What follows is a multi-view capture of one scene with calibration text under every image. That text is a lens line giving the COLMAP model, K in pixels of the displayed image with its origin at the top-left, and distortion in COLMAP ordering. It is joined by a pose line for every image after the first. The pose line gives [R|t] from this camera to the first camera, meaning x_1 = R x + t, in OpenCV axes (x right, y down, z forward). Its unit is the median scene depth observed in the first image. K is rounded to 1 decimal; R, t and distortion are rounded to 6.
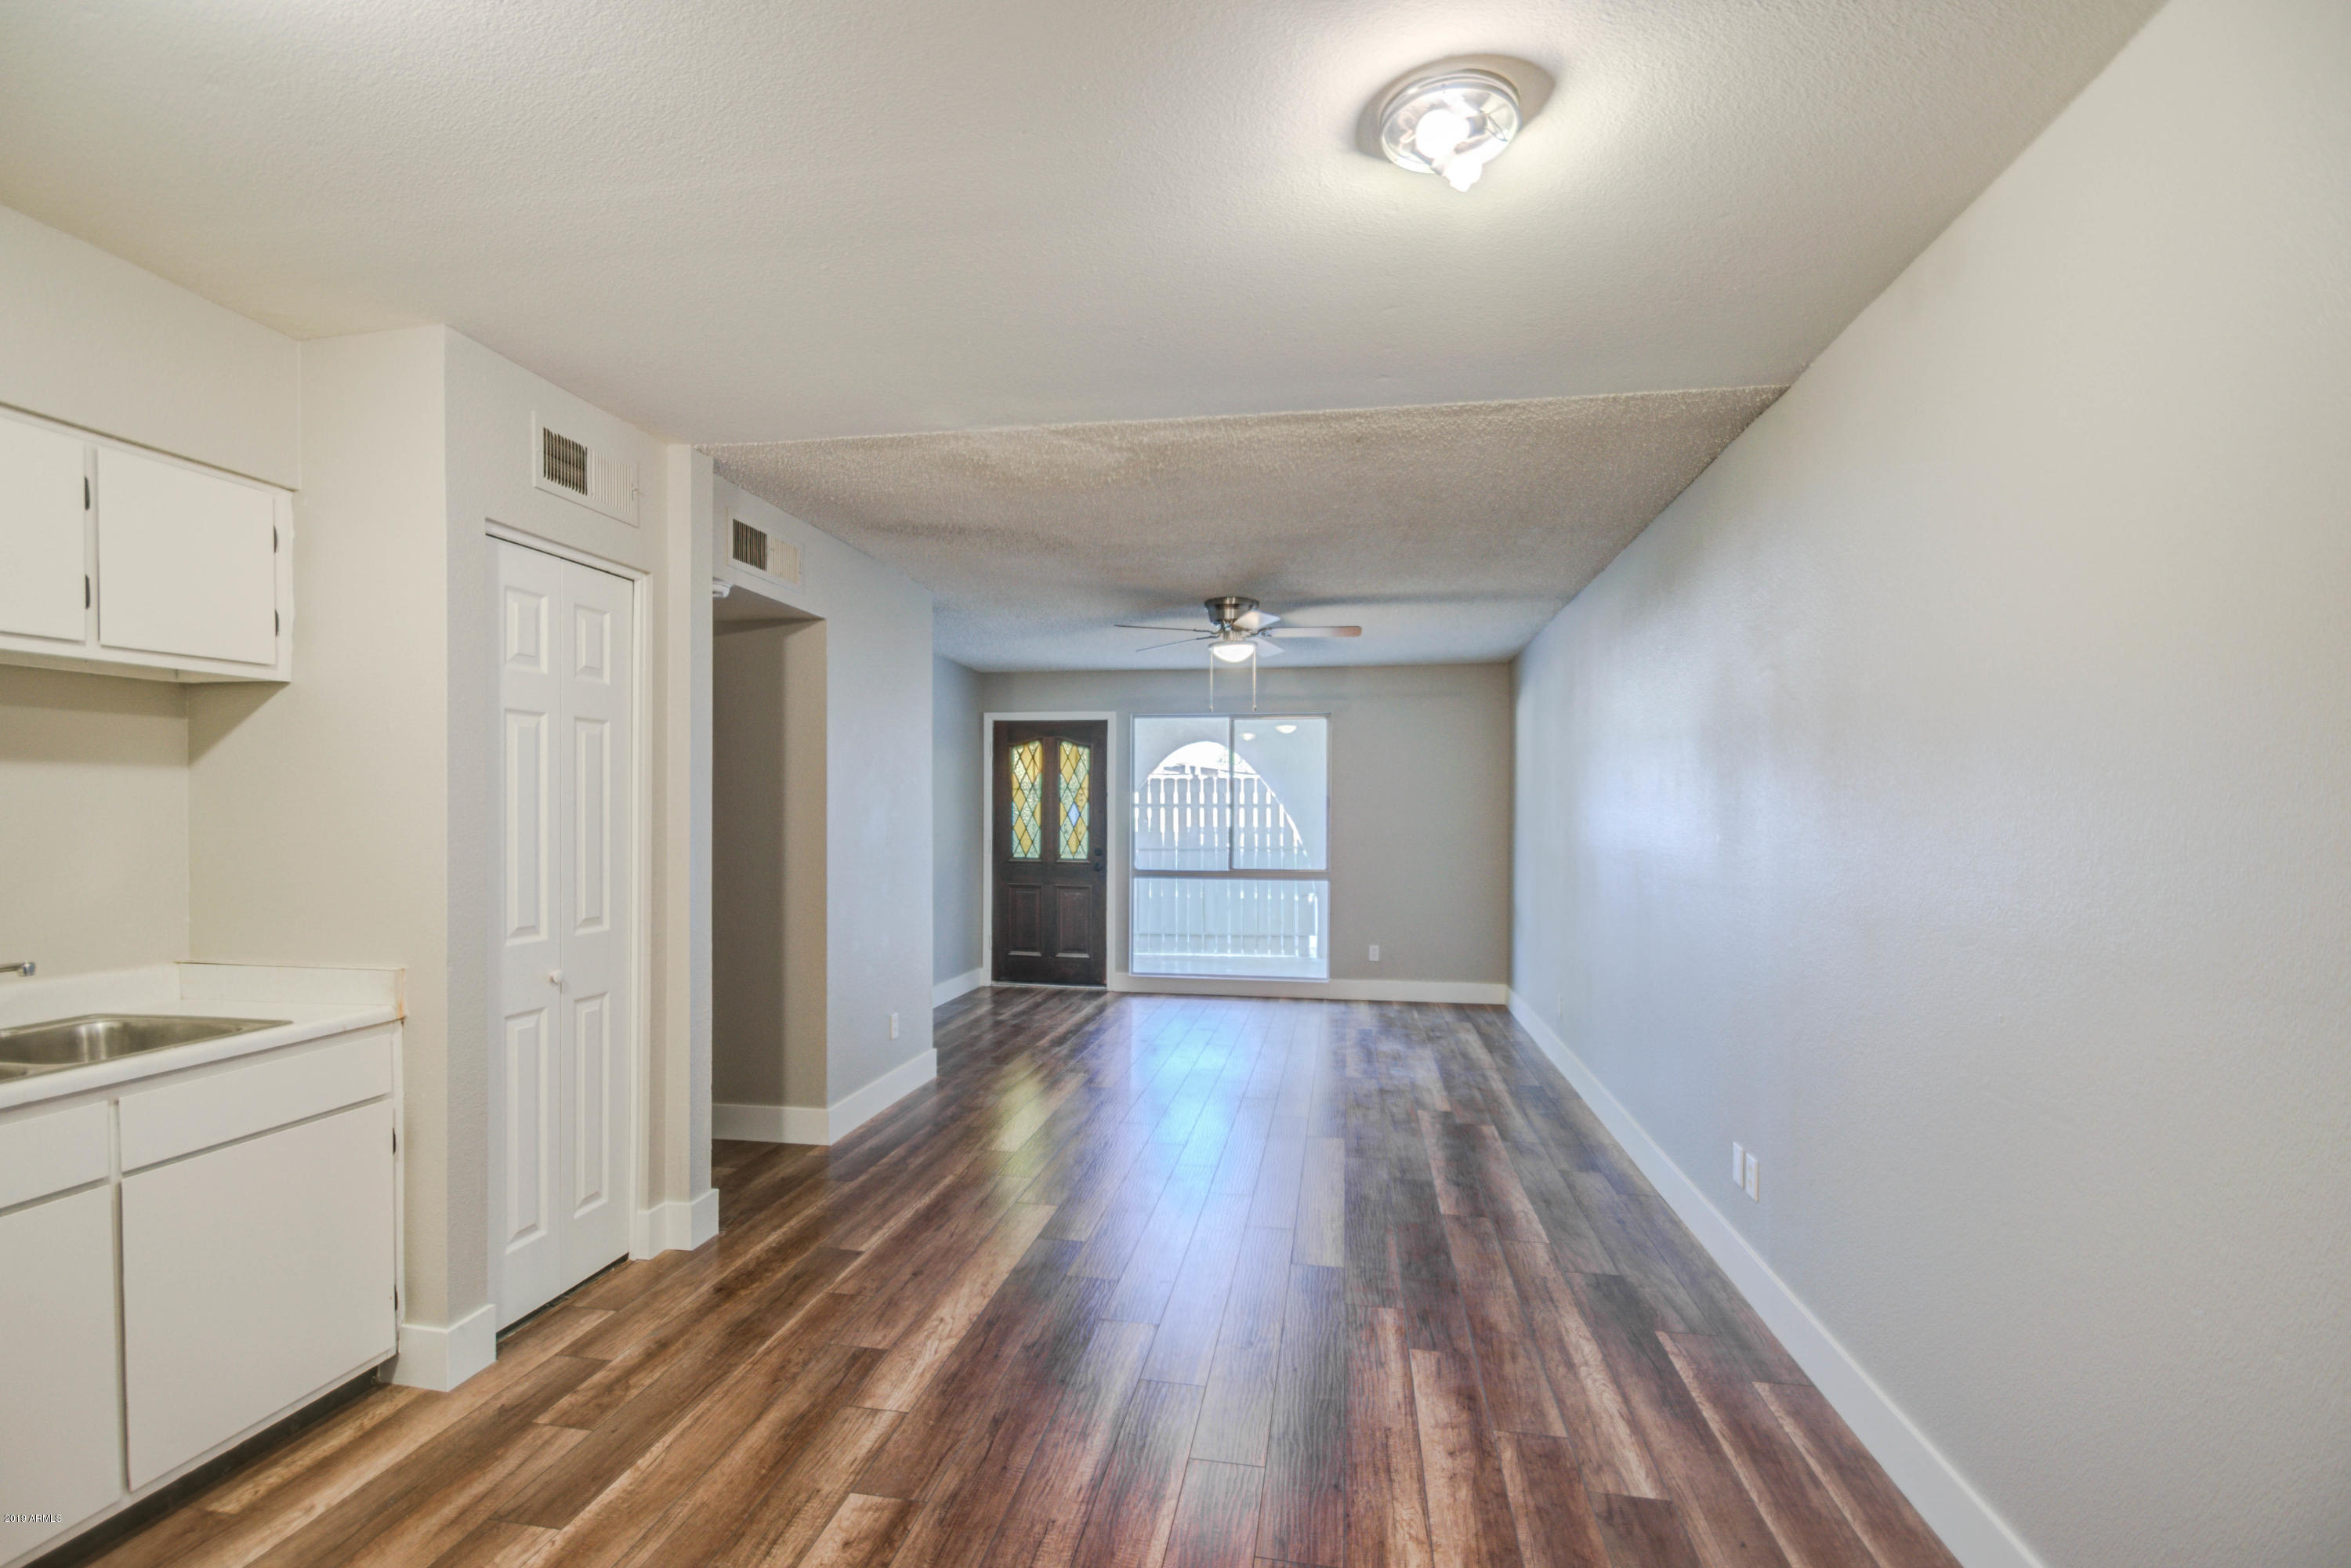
lens RADIAL K [[1047.2, 0, 1160.5], [0, 1047.2, 800.0], [0, 0, 1]] dist [0.005686, -0.006830]
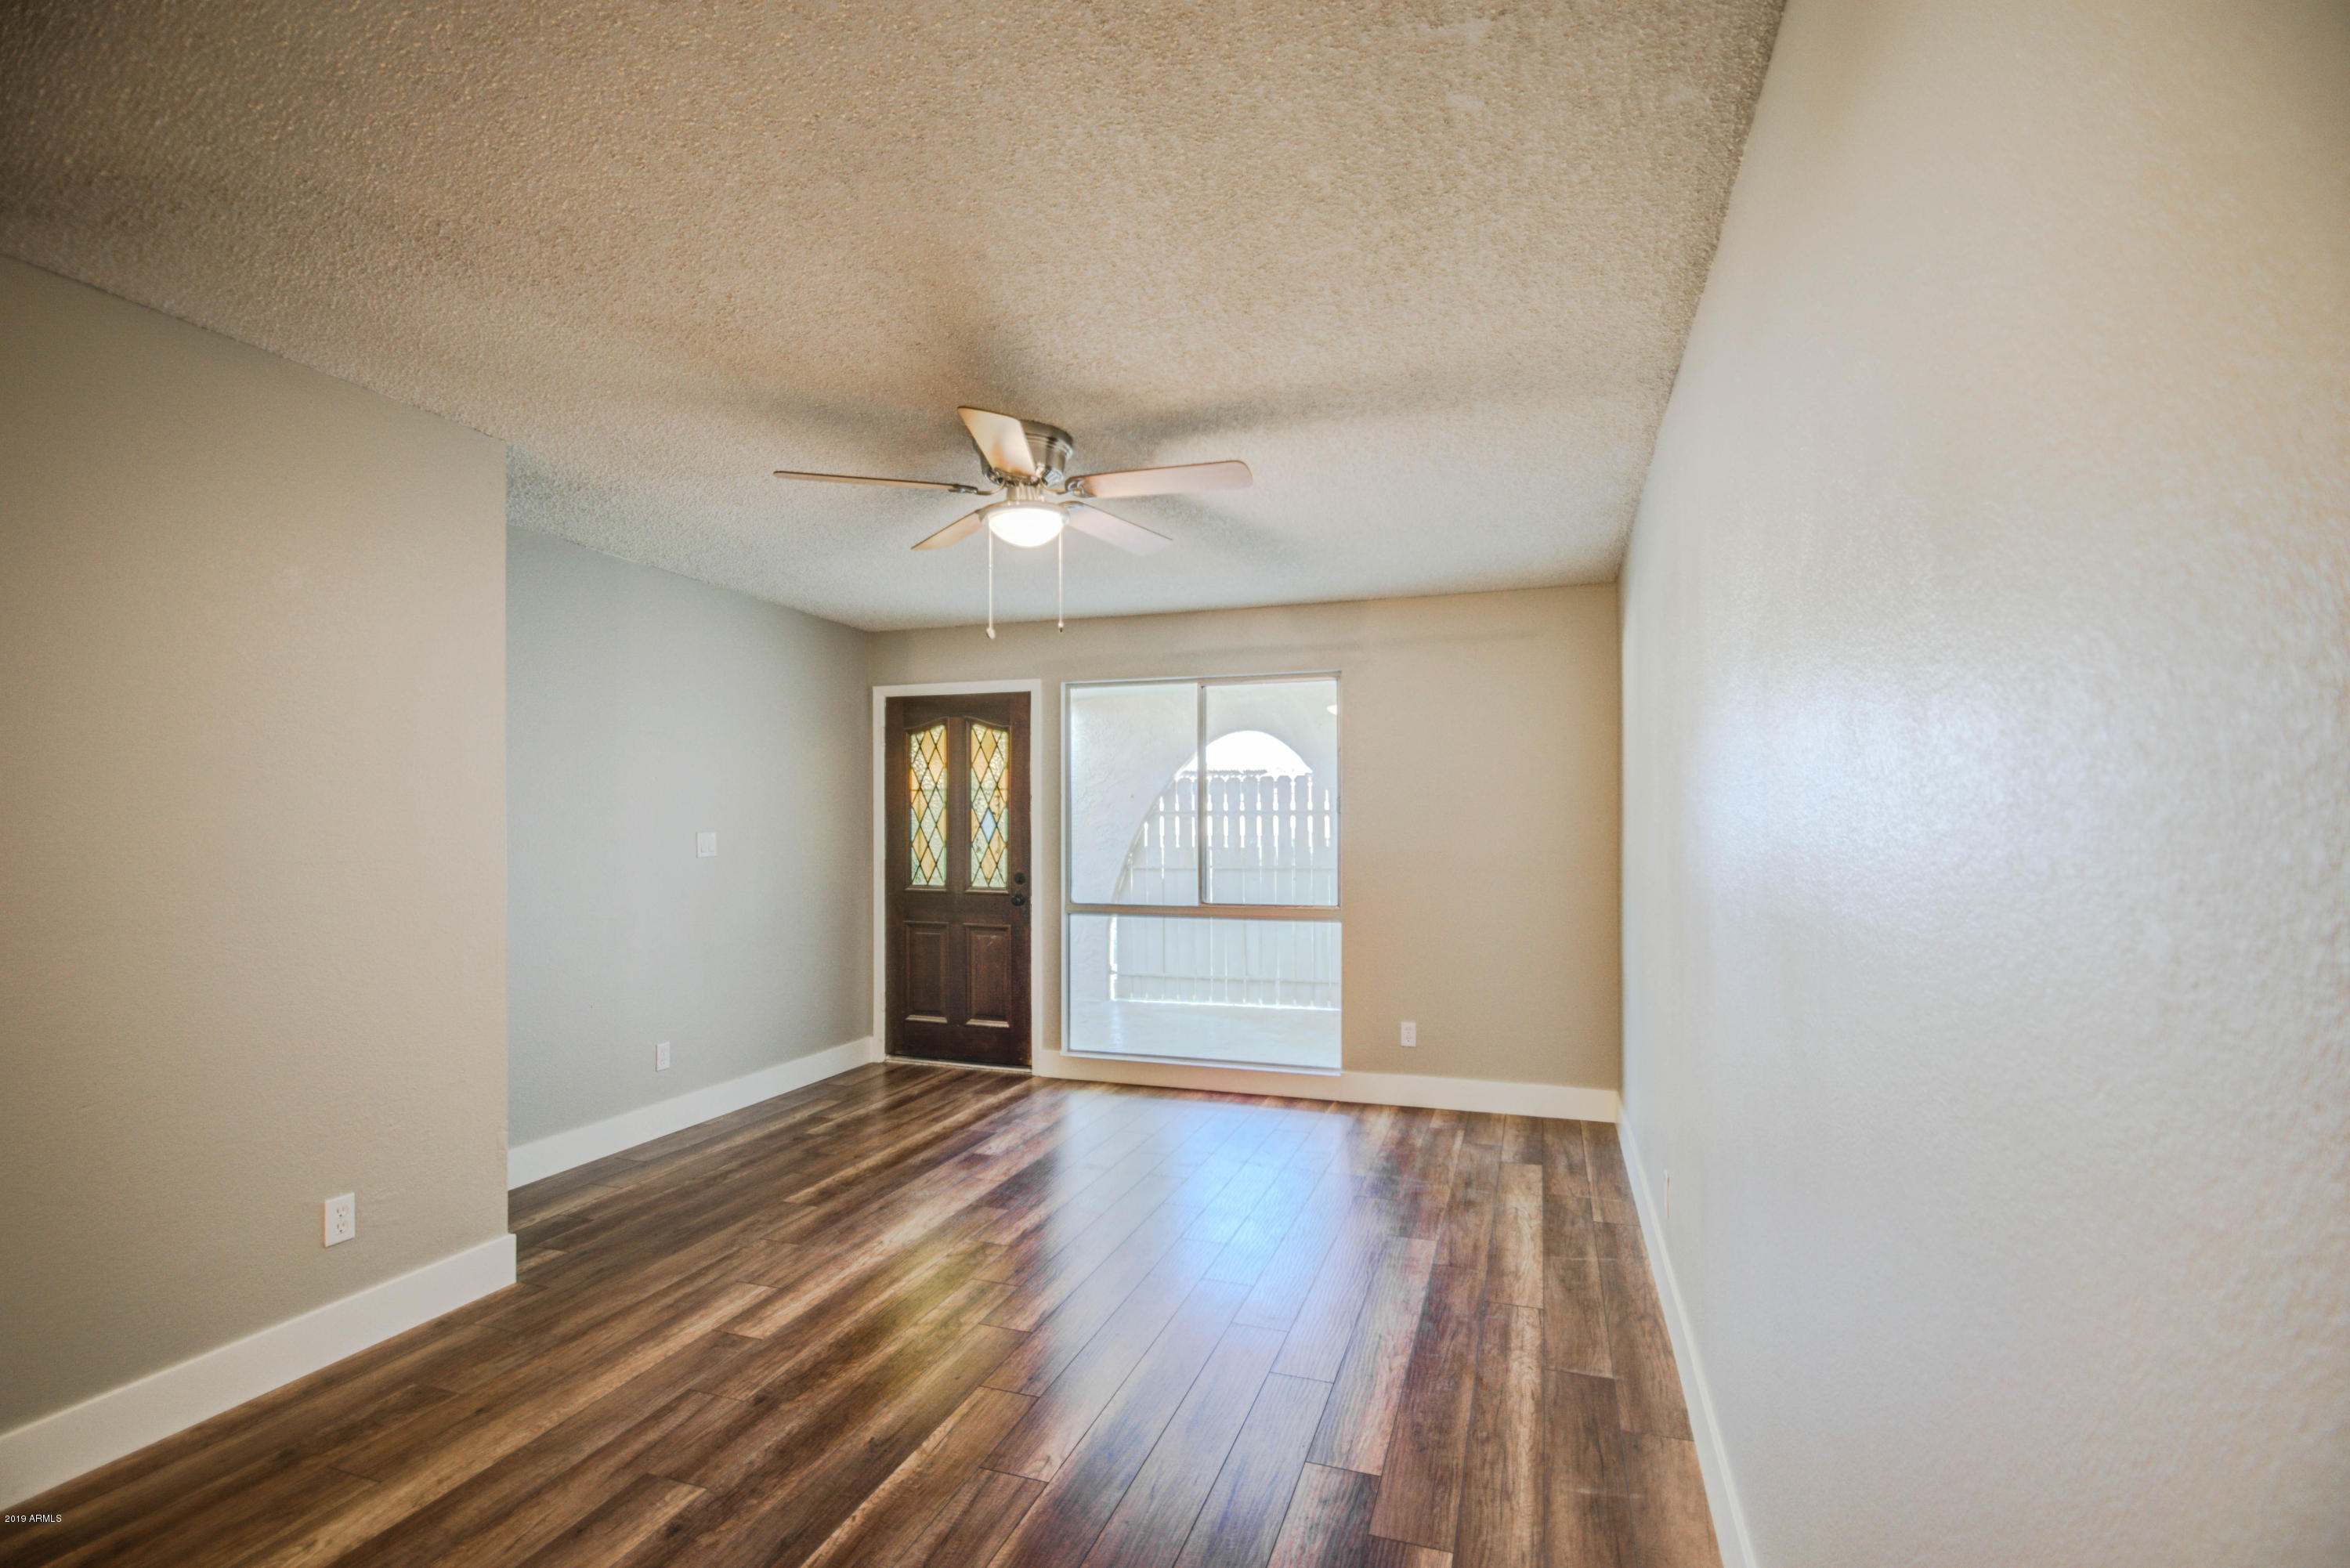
lens RADIAL K [[1046.8, 0, 1183.2], [0, 1046.8, 802.7], [0, 0, 1]] dist [0.005686, -0.006830]
pose [[0.989038, -0.009939, -0.147324, 0.232899], [0.008940, 0.999932, -0.007444, 0.007320], [0.147388, 0.006045, 0.989060, 0.473864]]
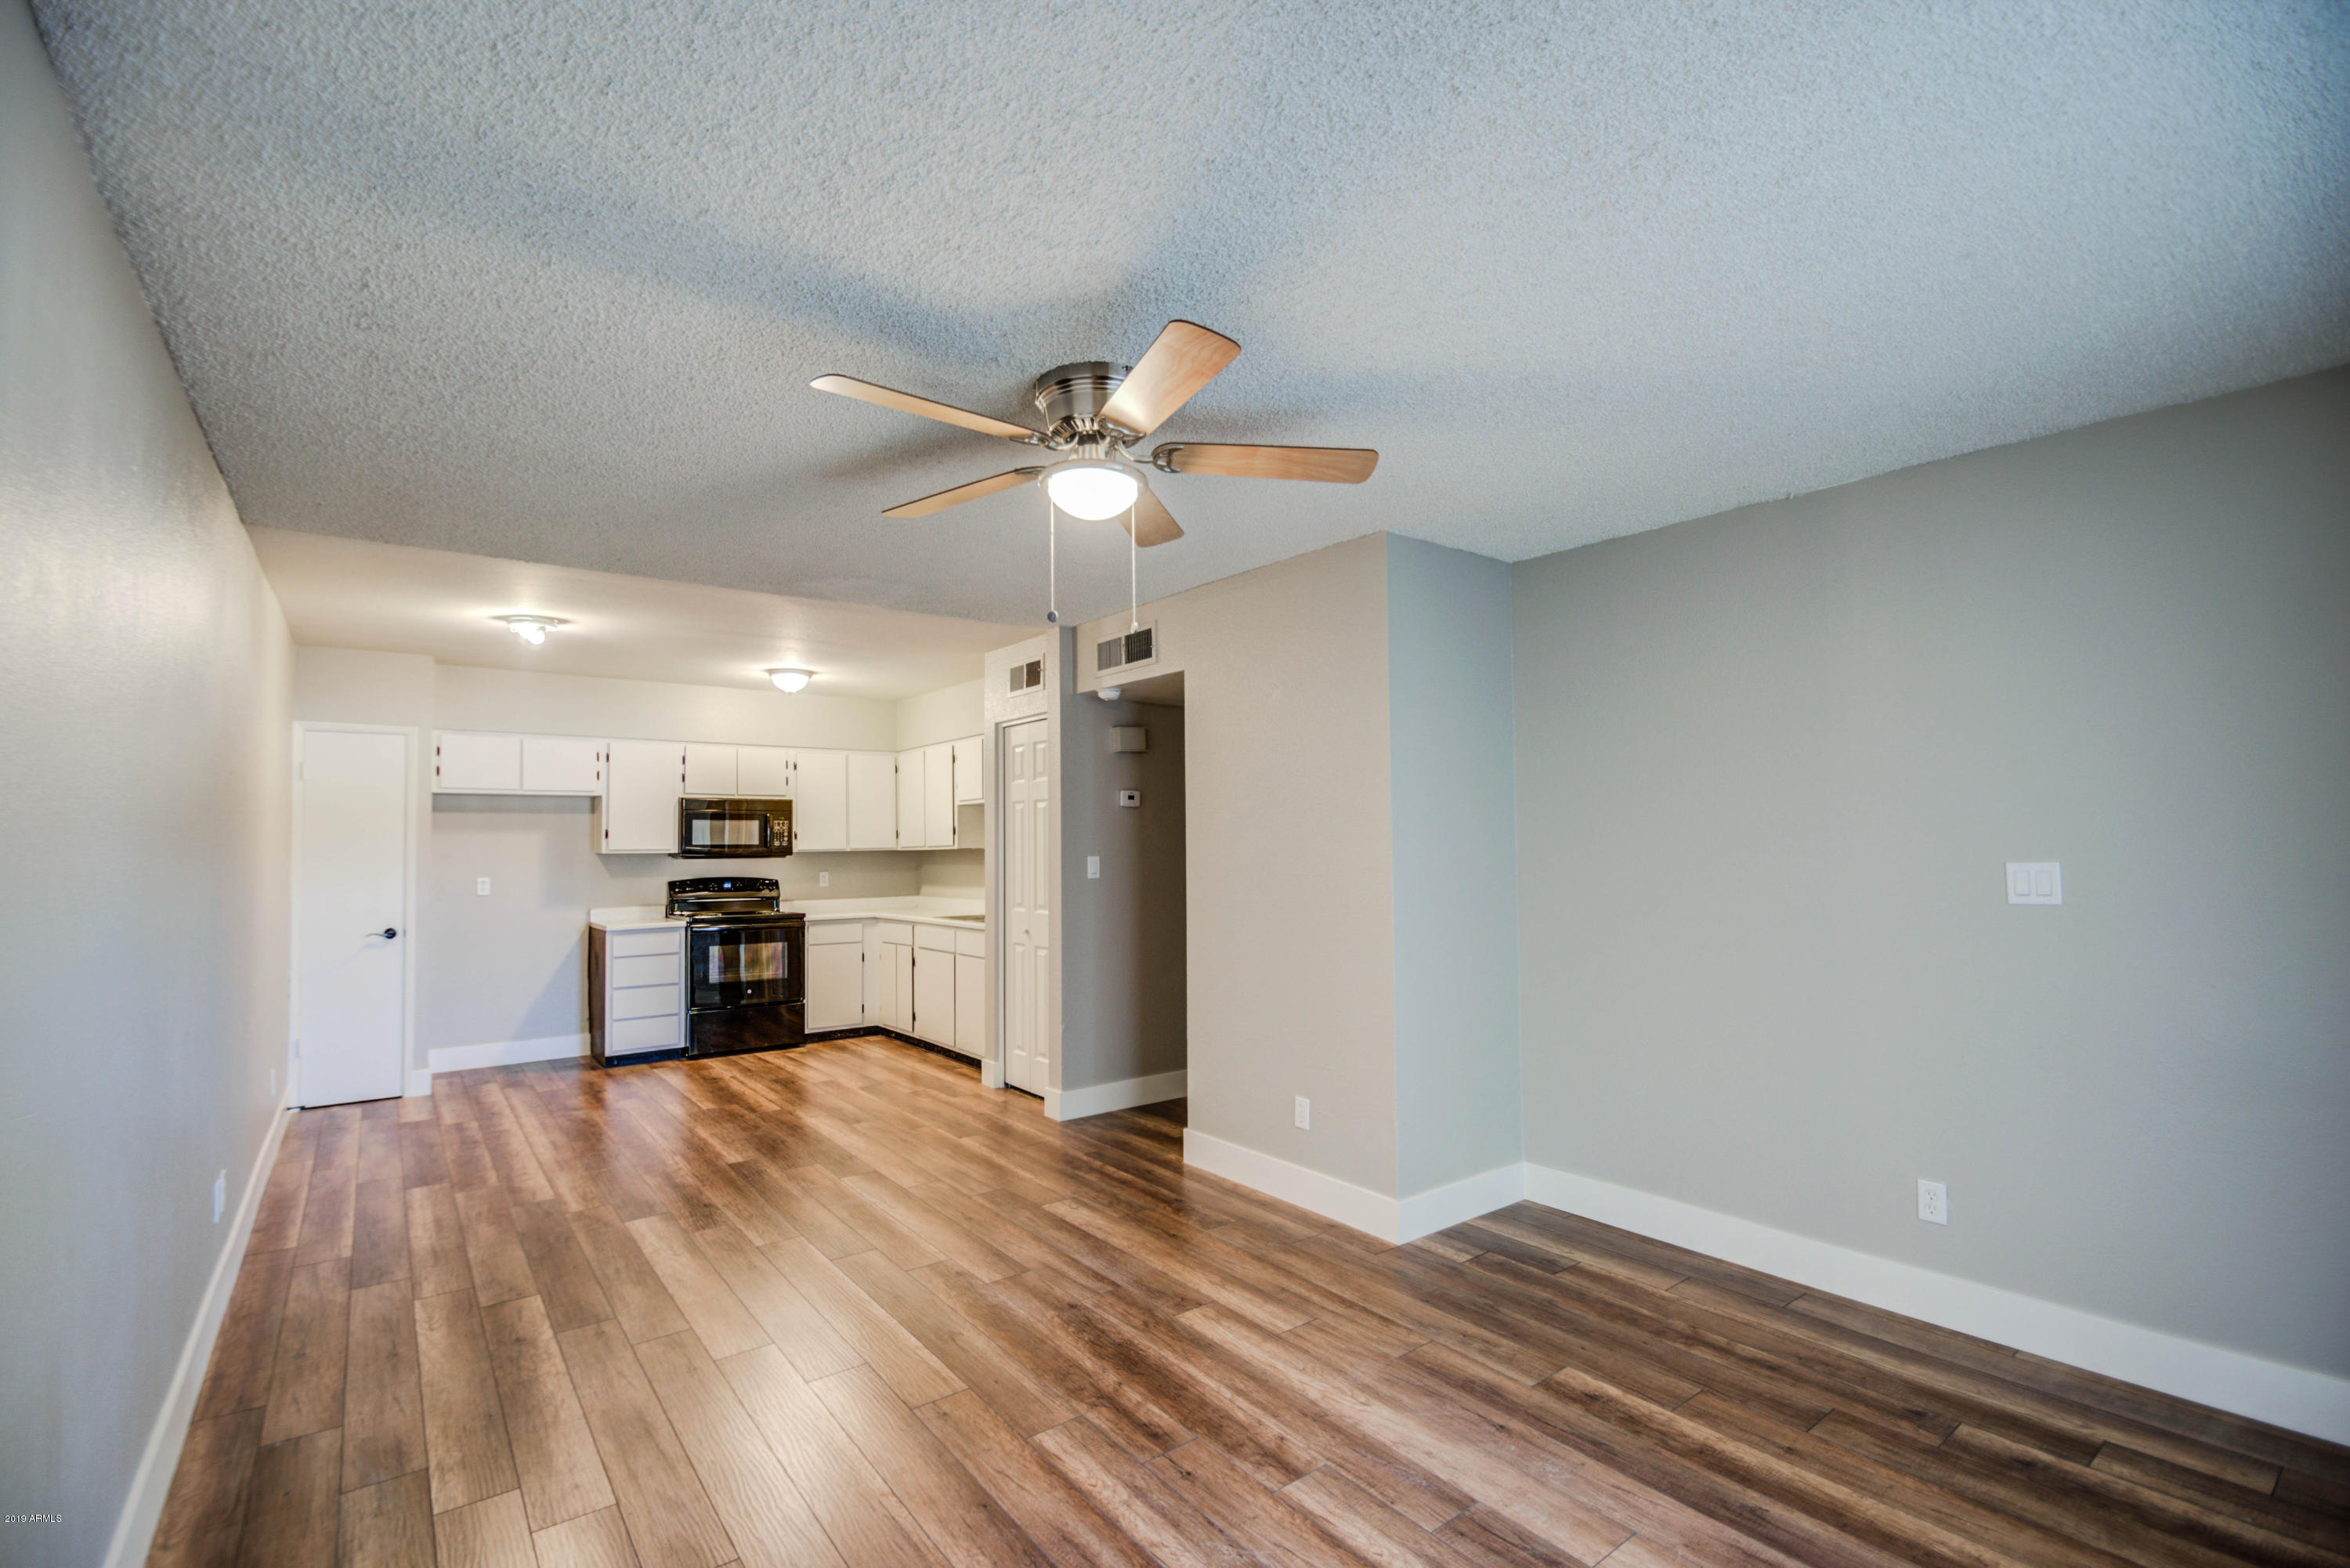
lens RADIAL K [[1046.8, 0, 1161.3], [0, 1046.8, 808.4], [0, 0, 1]] dist [0.005686, -0.006830]
pose [[-0.683347, -0.022767, -0.729739, 0.374299], [0.014572, 0.998889, -0.044810, 0.013950], [0.729948, -0.041255, -0.682256, 1.329375]]
